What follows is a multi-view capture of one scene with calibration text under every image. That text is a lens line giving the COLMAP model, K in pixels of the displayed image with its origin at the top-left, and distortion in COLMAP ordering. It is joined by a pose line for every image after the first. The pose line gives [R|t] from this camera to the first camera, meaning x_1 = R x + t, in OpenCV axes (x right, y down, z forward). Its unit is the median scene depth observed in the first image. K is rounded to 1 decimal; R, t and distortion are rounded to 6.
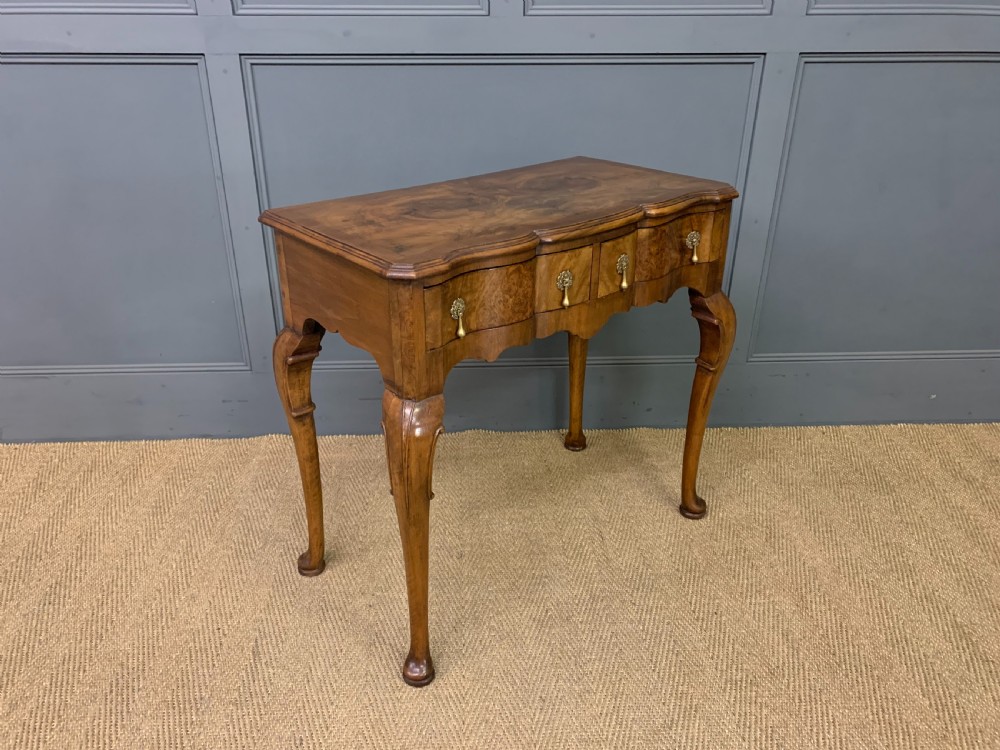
lens RADIAL K [[753.0, 0, 489.5], [0, 753.0, 380.3], [0, 0, 1]] dist [0.010945, -0.003227]
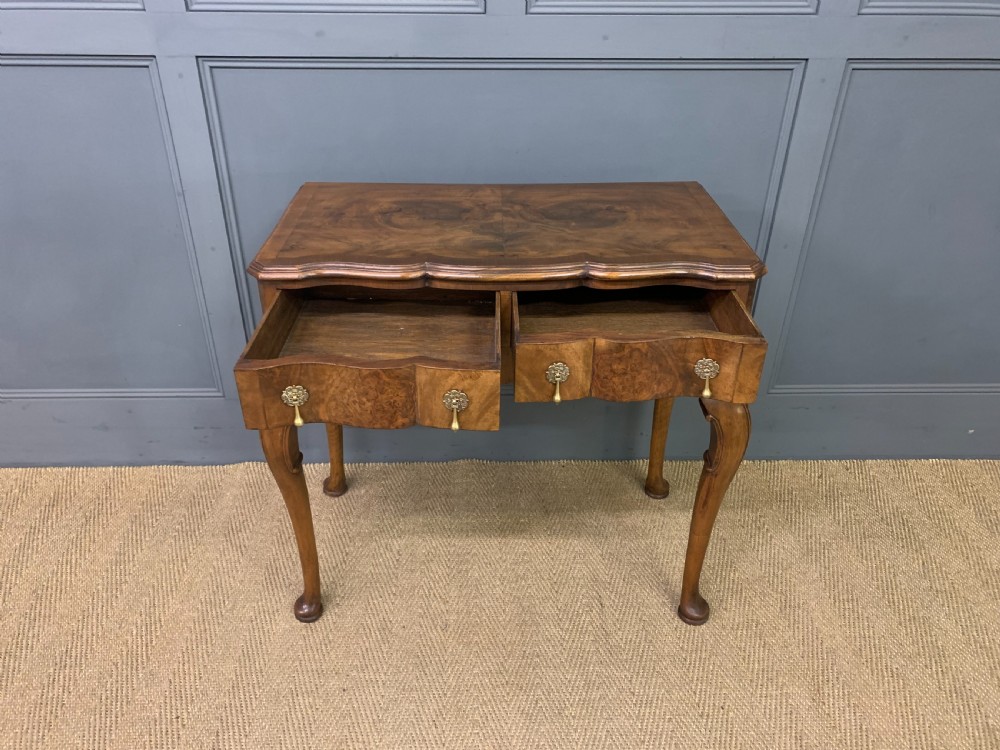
lens RADIAL K [[756.9, 0, 489.4], [0, 756.9, 380.7], [0, 0, 1]] dist [0.006290, 0.005229]
pose [[0.999785, 0.016150, -0.012997, 0.023741], [-0.014956, 0.996077, 0.087215, -0.154168], [0.014355, -0.087002, 0.996105, 0.115412]]
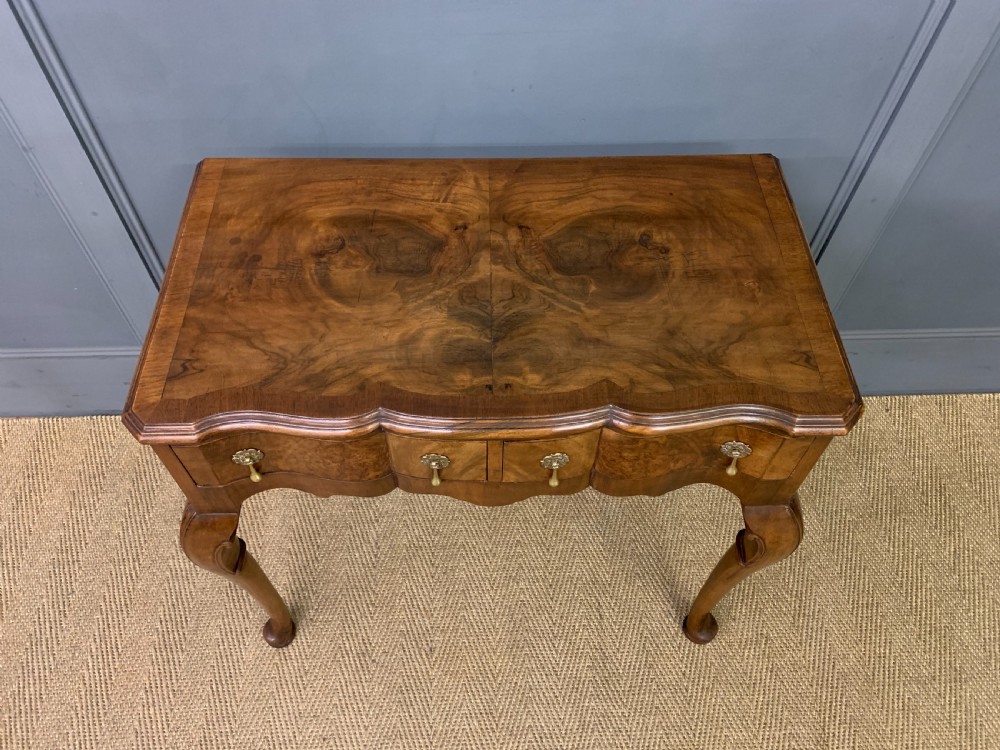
lens RADIAL K [[760.7, 0, 495.5], [0, 760.7, 378.1], [0, 0, 1]] dist [0.008554, 0.004616]
pose [[0.999861, 0.012923, 0.010507, 0.023086], [-0.016371, 0.878595, 0.477286, -0.472036], [-0.003063, -0.477392, 0.878685, 0.419954]]
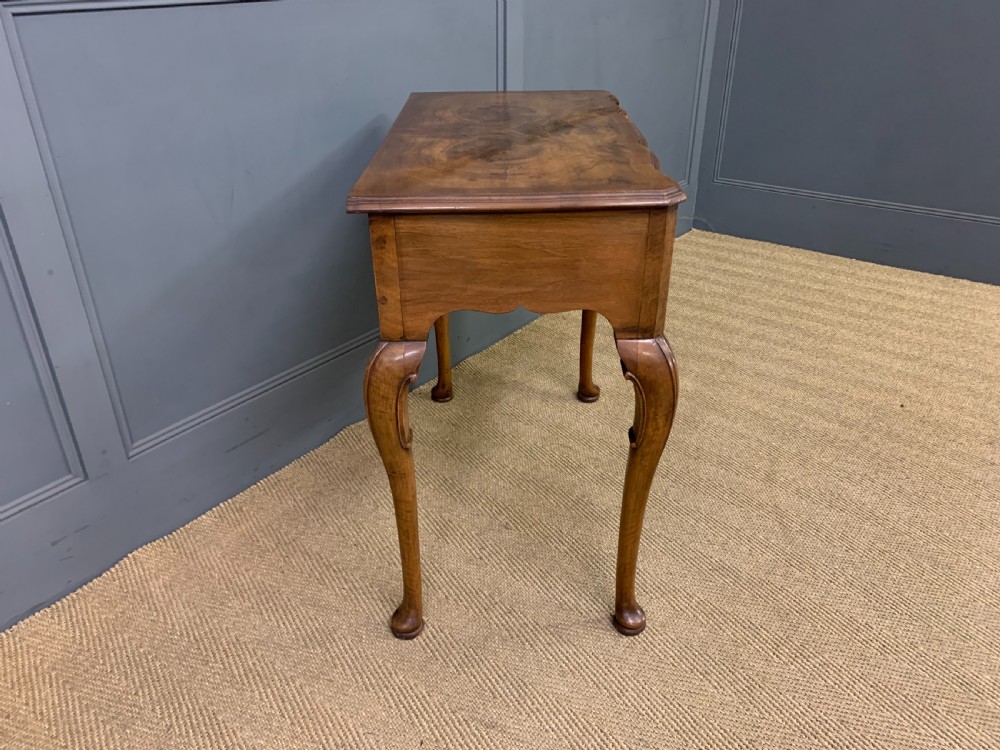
lens RADIAL K [[760.7, 0, 495.5], [0, 760.7, 378.1], [0, 0, 1]] dist [0.008554, 0.004616]
pose [[0.657298, -0.373767, 0.654413, -0.639887], [0.345998, 0.921088, 0.178554, -0.120888], [-0.669510, 0.109062, 0.734753, 0.312276]]
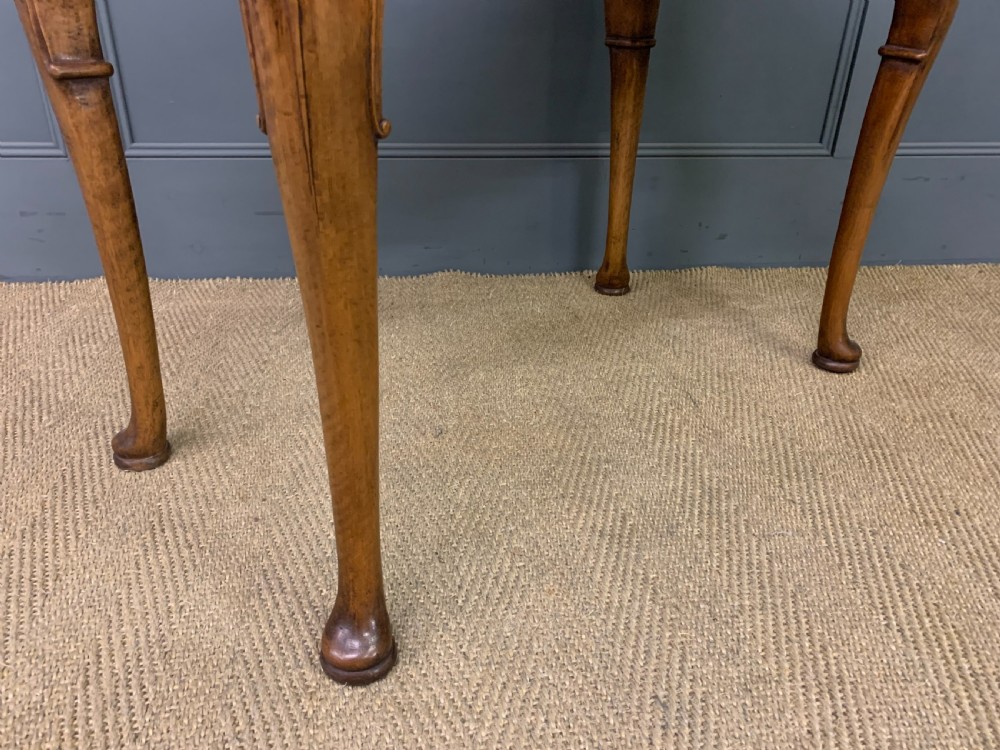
lens RADIAL K [[765.1, 0, 494.2], [0, 765.1, 385.0], [0, 0, 1]] dist [0.003772, 0.001532]
pose [[0.997319, -0.015500, 0.071510, -0.040766], [0.013509, 0.999510, 0.028233, 0.198366], [-0.071913, -0.027191, 0.997040, 0.498206]]
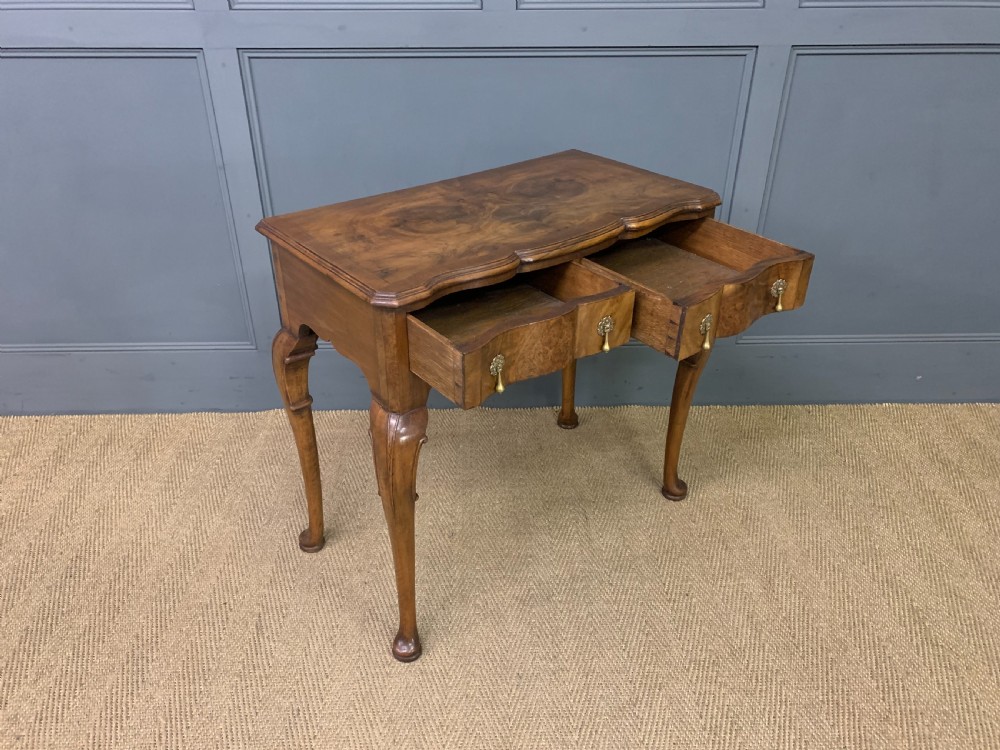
lens RADIAL K [[752.7, 0, 495.2], [0, 752.7, 373.4], [0, 0, 1]] dist [0.007648, 0.001033]
pose [[0.999792, 0.009099, -0.018257, 0.042979], [-0.007686, 0.997075, 0.076046, -0.080585], [0.018896, -0.075890, 0.996937, -0.045086]]
